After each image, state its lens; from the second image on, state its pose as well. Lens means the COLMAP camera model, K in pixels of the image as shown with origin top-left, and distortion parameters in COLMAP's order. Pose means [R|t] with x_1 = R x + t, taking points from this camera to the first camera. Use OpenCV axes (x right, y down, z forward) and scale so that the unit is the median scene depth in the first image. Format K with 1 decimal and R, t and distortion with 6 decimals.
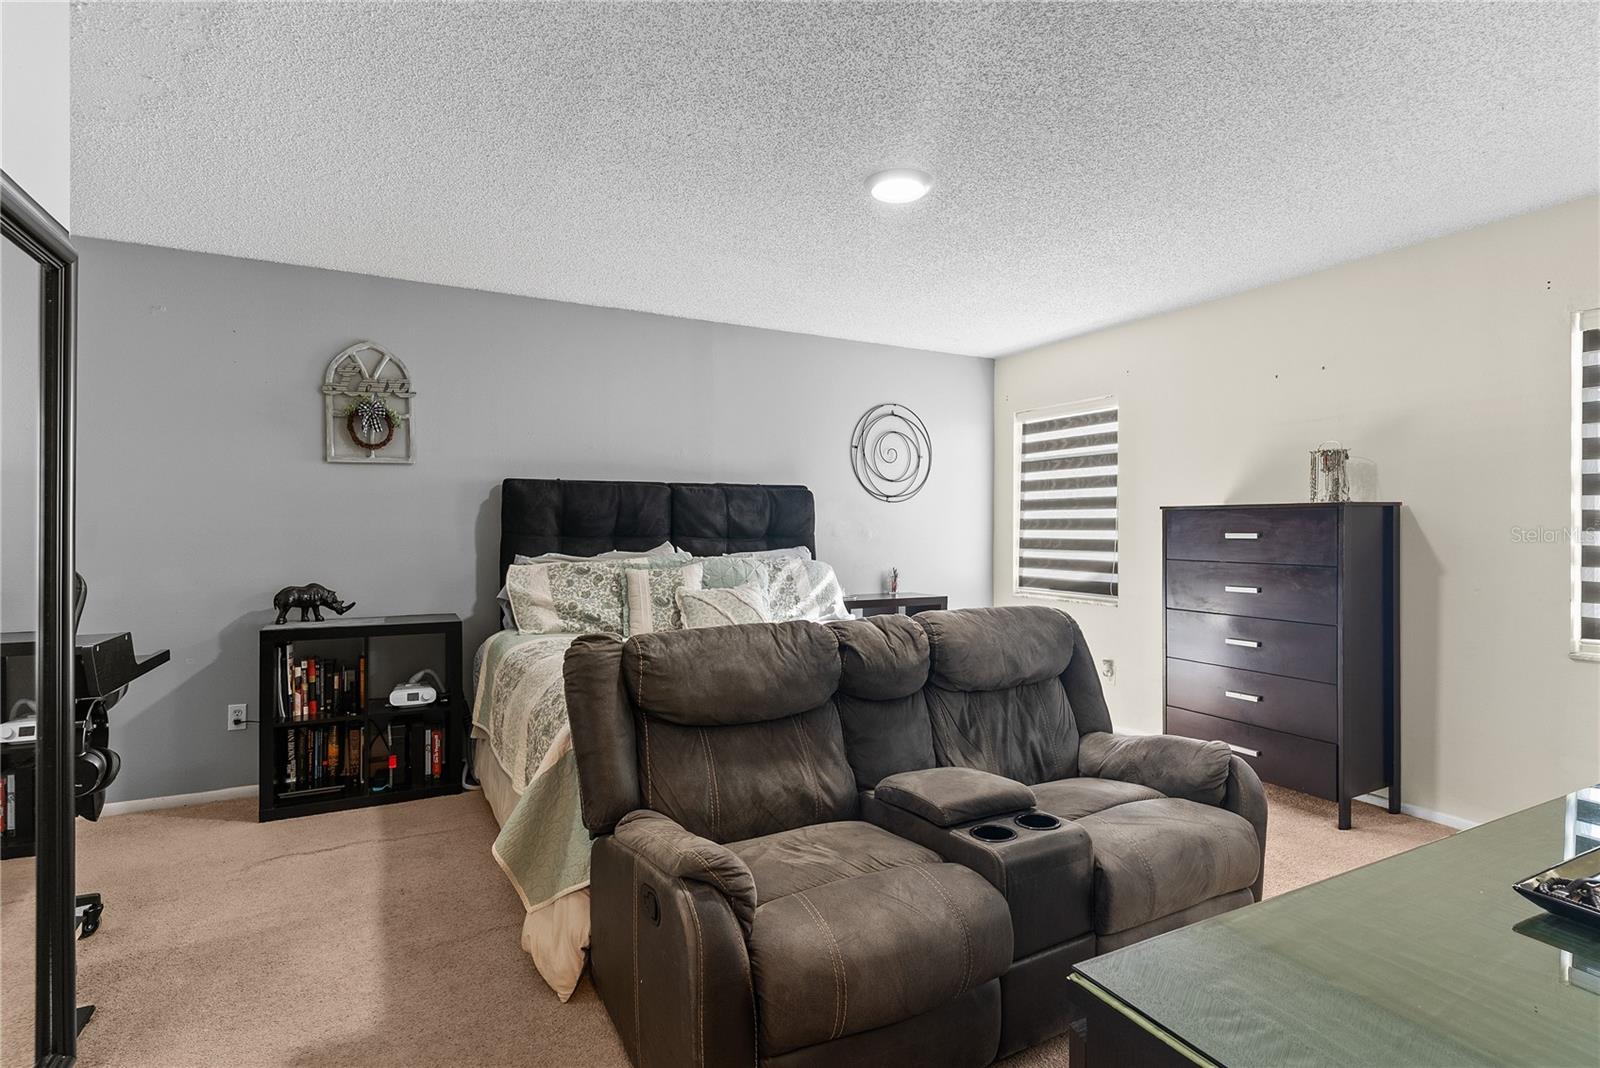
lens RADIAL K [[792.9, 0, 803.2], [0, 792.9, 529.3], [0, 0, 1]] dist [-0.002827, 0.000335]
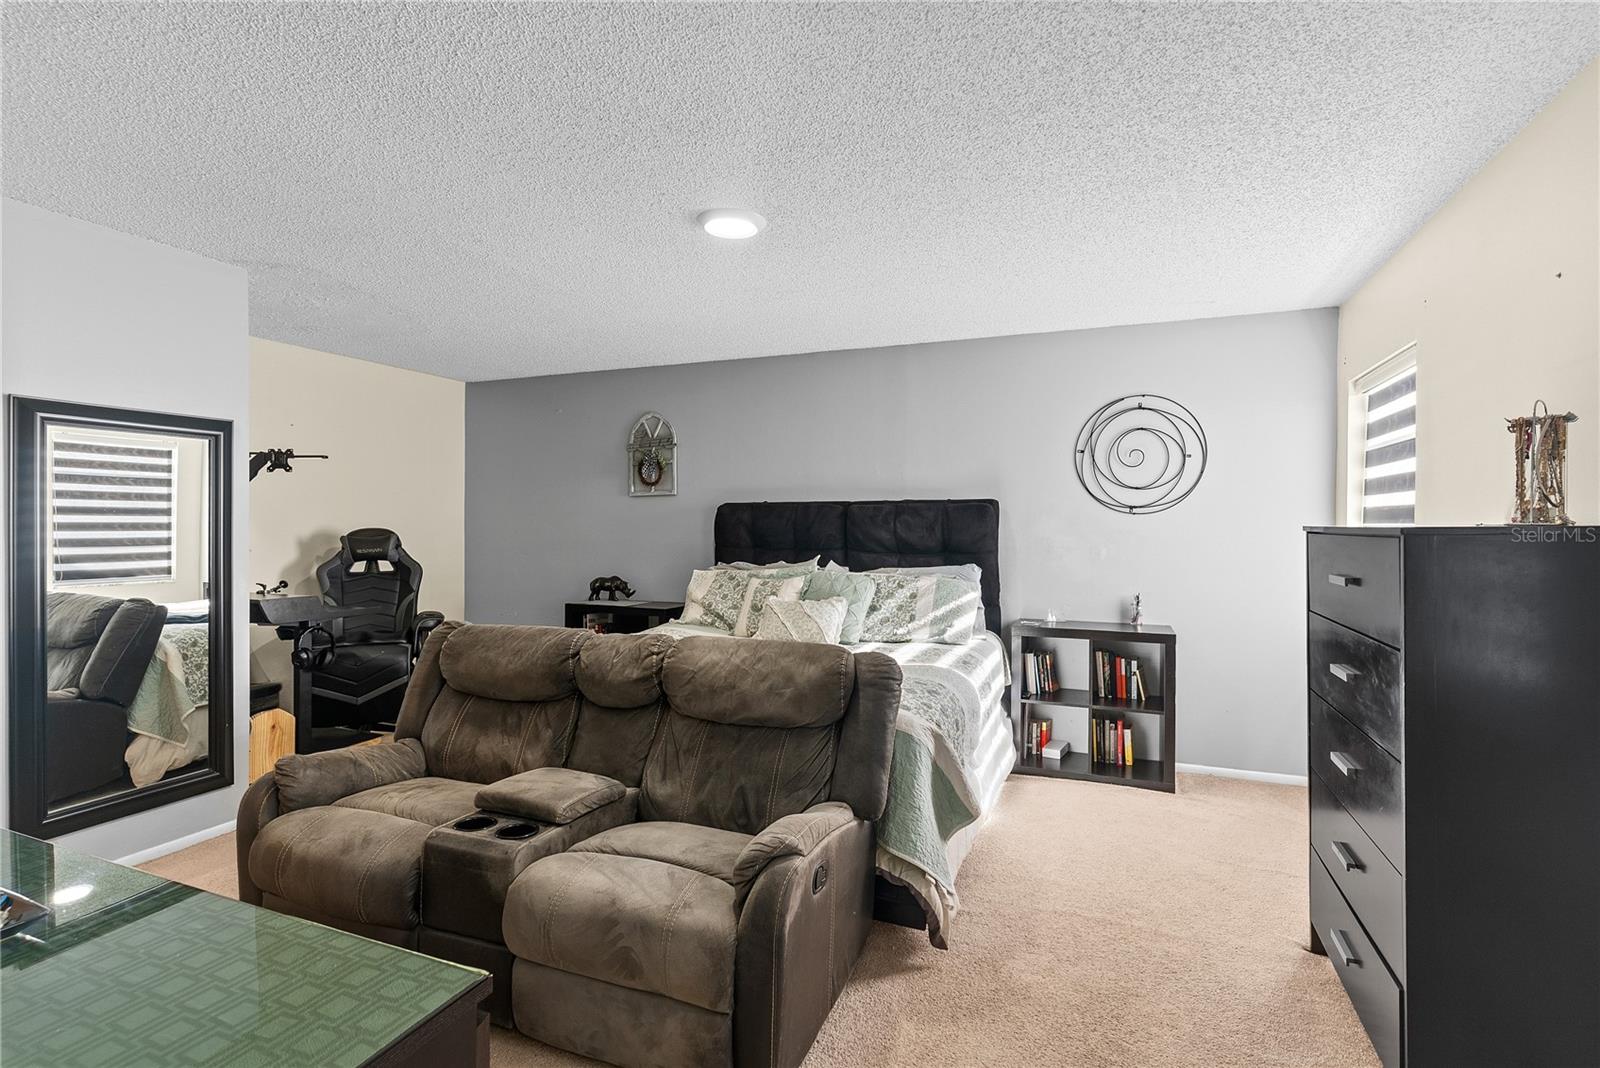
lens RADIAL K [[750.2, 0, 802.5], [0, 750.2, 529.8], [0, 0, 1]] dist [0.001542, 0.000207]
pose [[0.639180, 0.007553, -0.769020, 0.649484], [-0.005049, 0.999971, 0.005625, -0.027276], [0.769041, 0.000287, 0.639200, 0.309081]]
